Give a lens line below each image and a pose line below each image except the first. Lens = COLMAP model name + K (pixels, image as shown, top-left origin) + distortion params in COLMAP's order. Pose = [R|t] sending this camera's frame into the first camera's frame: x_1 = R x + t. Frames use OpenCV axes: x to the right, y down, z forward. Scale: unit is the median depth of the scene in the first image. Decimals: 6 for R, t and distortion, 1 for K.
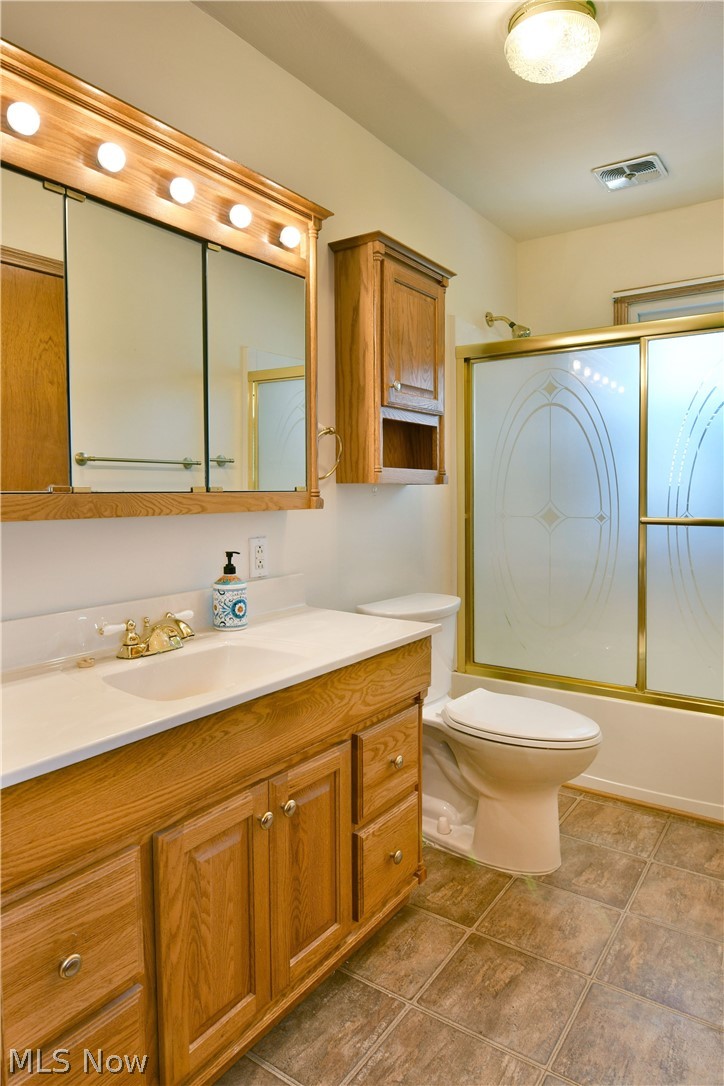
lens RADIAL K [[654.0, 0, 360.9], [0, 654.0, 550.4], [0, 0, 1]] dist [-0.019855, 0.000145]
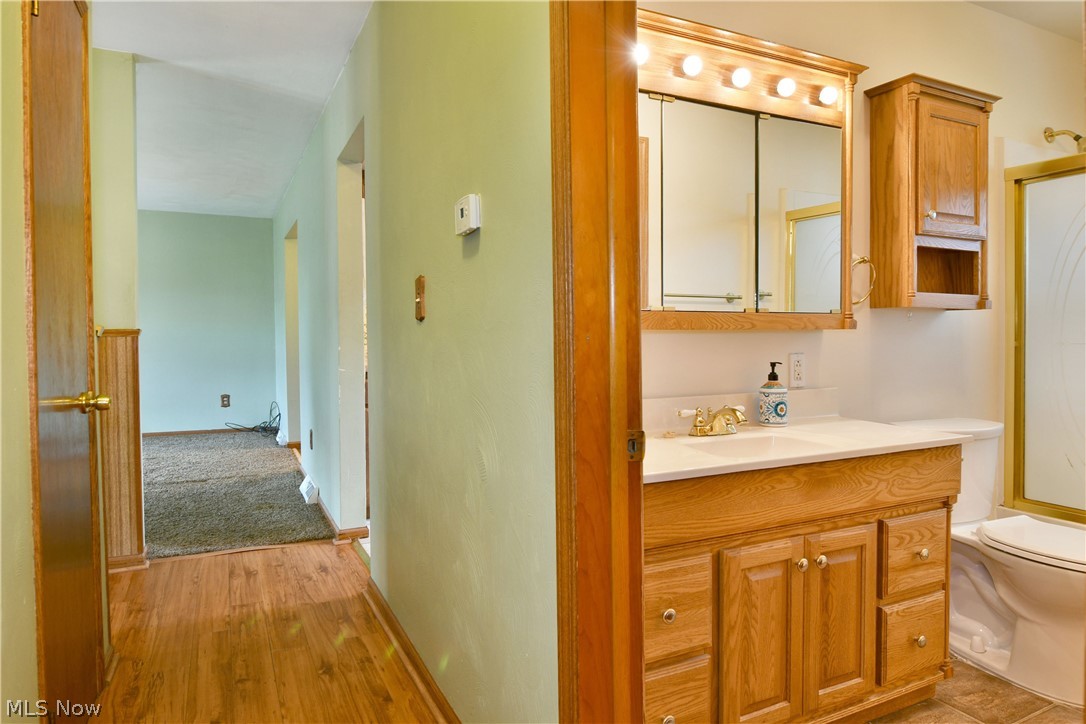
lens RADIAL K [[661.6, 0, 614.4], [0, 661.6, 371.3], [0, 0, 1]] dist [-0.018469, -0.001025]
pose [[0.915118, 0.011714, -0.403016, 0.020438], [-0.024273, 0.999365, -0.026068, 0.049569], [0.402455, 0.033637, 0.914822, -0.206250]]
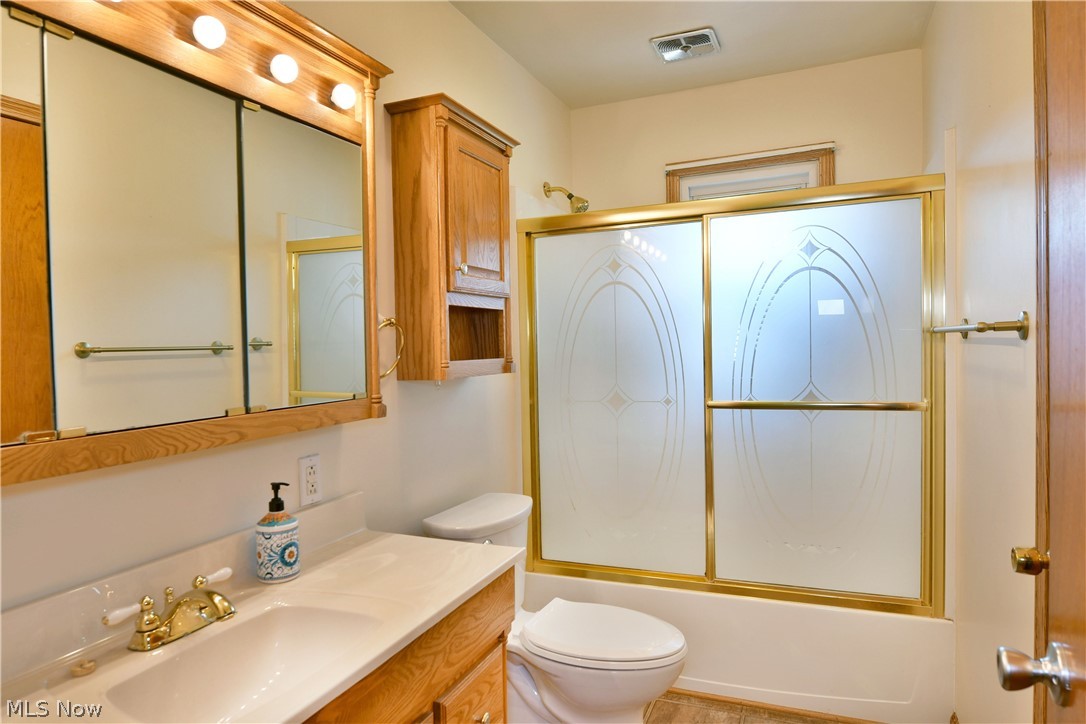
lens RADIAL K [[661.6, 0, 499.6], [0, 661.6, 411.6], [0, 0, 1]] dist [-0.018469, -0.001025]
pose [[0.988998, -0.013512, 0.147313, -0.039005], [0.013591, 0.999908, 0.000473, -0.069903], [-0.147306, 0.001534, 0.989090, 0.126371]]
